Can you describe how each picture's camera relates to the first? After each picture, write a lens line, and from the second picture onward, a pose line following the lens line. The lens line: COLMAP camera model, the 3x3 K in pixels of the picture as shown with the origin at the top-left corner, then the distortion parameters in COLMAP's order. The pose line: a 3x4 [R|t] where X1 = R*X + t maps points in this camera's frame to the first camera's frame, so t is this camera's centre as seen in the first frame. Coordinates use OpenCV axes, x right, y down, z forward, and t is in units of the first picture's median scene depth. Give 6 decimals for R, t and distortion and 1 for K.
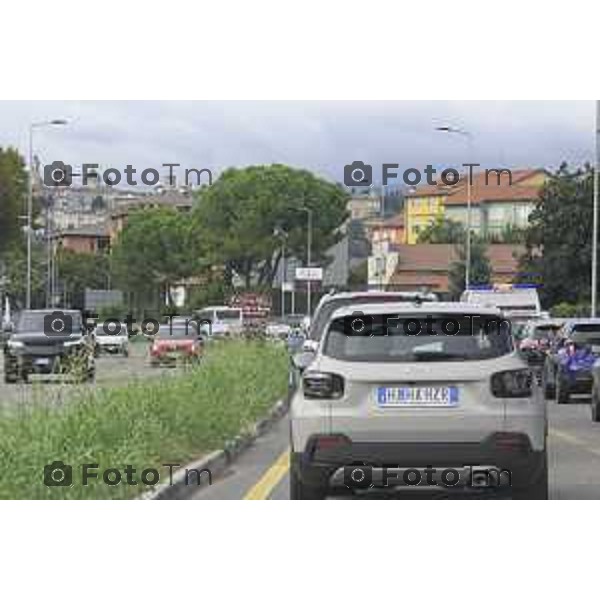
lens RADIAL K [[3013.2, 0, 299.7], [0, 3013.2, 299.6], [0, 0, 1]] dist [0.048140, 0.000000]
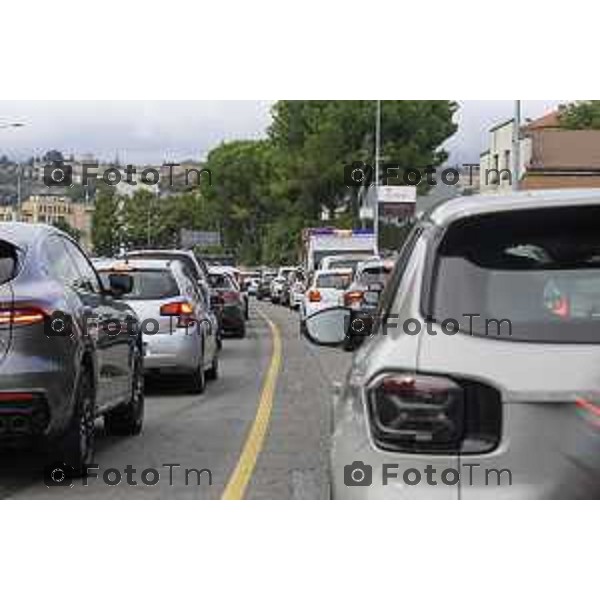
lens RADIAL K [[2215.7, 0, 299.3], [0, 2215.7, 299.3], [0, 0, 1]] dist [0.096779, 0.000000]
pose [[0.998364, 0.000469, -0.057173, 0.008850], [0.000755, 0.999771, 0.021387, 0.004476], [0.057170, -0.021395, 0.998135, 0.408345]]
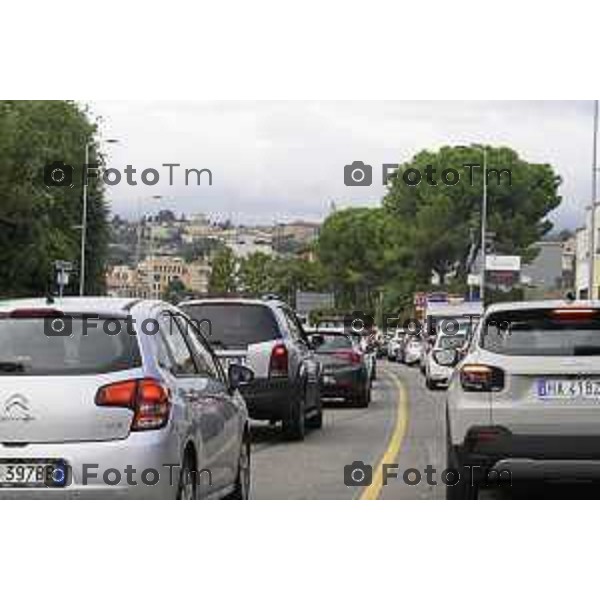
lens RADIAL K [[2215.7, 0, 300.3], [0, 2215.7, 300.0], [0, 0, 1]] dist [0.096779, 0.000000]
pose [[0.994338, 0.011973, -0.105591, 0.010274], [-0.012631, 0.999905, -0.005566, 0.004196], [0.105514, 0.006869, 0.994394, 0.368946]]
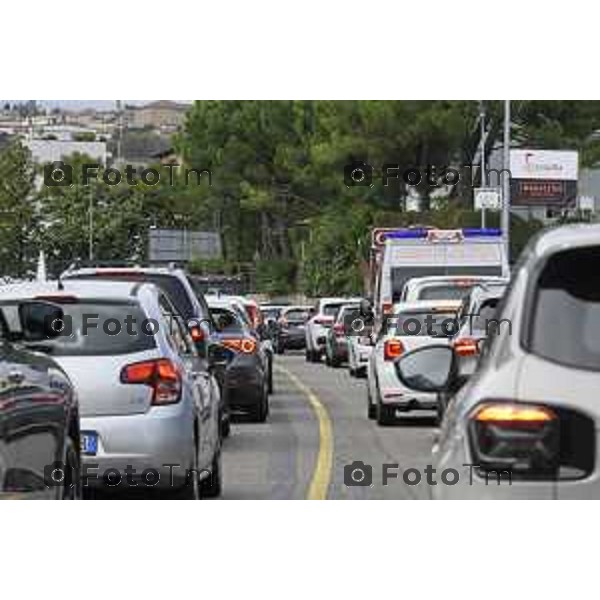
lens RADIAL K [[4128.2, 0, 301.0], [0, 4128.2, 298.7], [0, 0, 1]] dist [-0.887961, 0.000000]
pose [[0.997373, 0.004471, -0.072295, 0.009512], [-0.003949, 0.999965, 0.007357, 0.004343], [0.072325, -0.007052, 0.997356, 0.390888]]
